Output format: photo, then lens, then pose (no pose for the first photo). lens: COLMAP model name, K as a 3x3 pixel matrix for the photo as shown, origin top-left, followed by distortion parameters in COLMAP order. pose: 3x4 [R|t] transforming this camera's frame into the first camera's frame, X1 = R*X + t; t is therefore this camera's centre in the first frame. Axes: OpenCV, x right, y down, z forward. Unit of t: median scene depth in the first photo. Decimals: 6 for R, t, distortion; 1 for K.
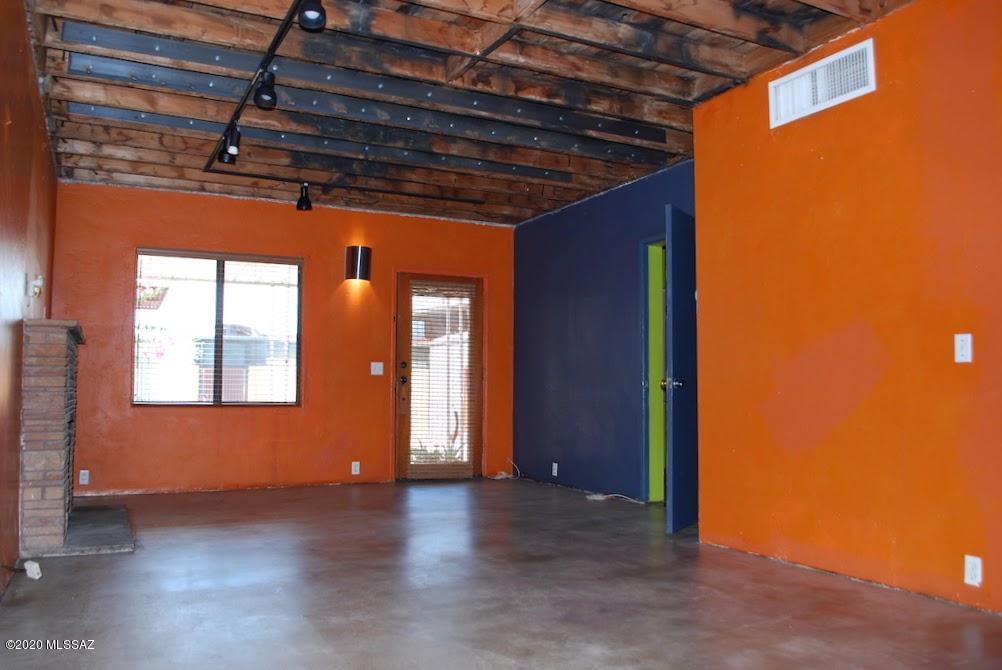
lens RADIAL K [[791.4, 0, 501.0], [0, 791.4, 335.0], [0, 0, 1]] dist [-0.004784, -0.174708]
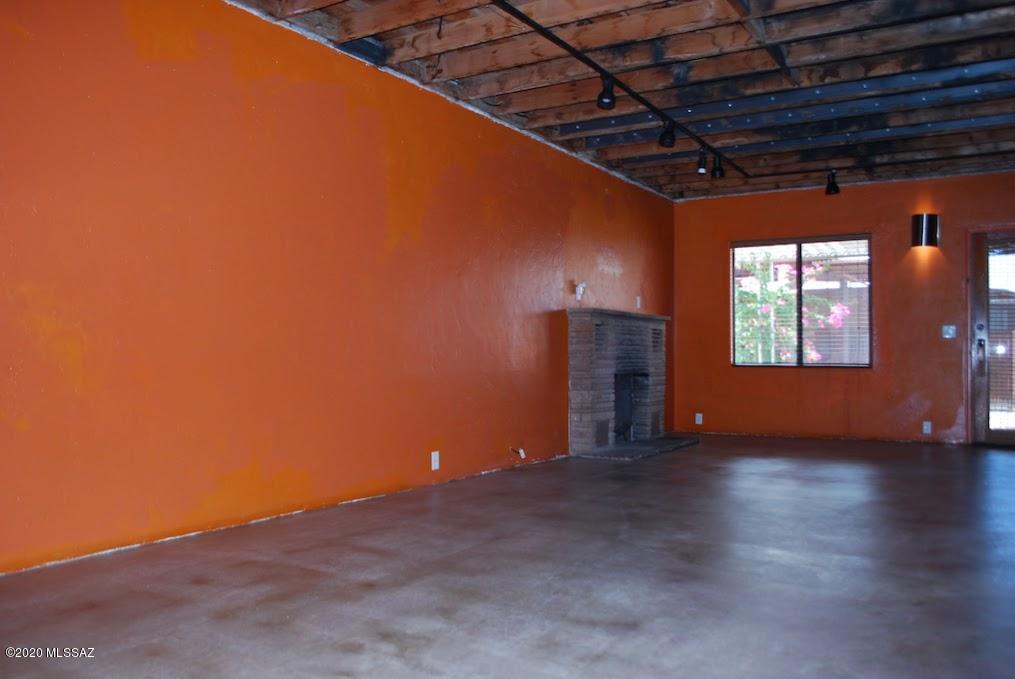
lens RADIAL K [[789.8, 0, 507.5], [0, 789.8, 339.5], [0, 0, 1]] dist [-0.114385, 0.002759]
pose [[0.497780, -0.013666, -0.867196, 0.486068], [0.055745, 0.998313, 0.016266, 0.005914], [0.865510, -0.056439, 0.497702, 0.036657]]
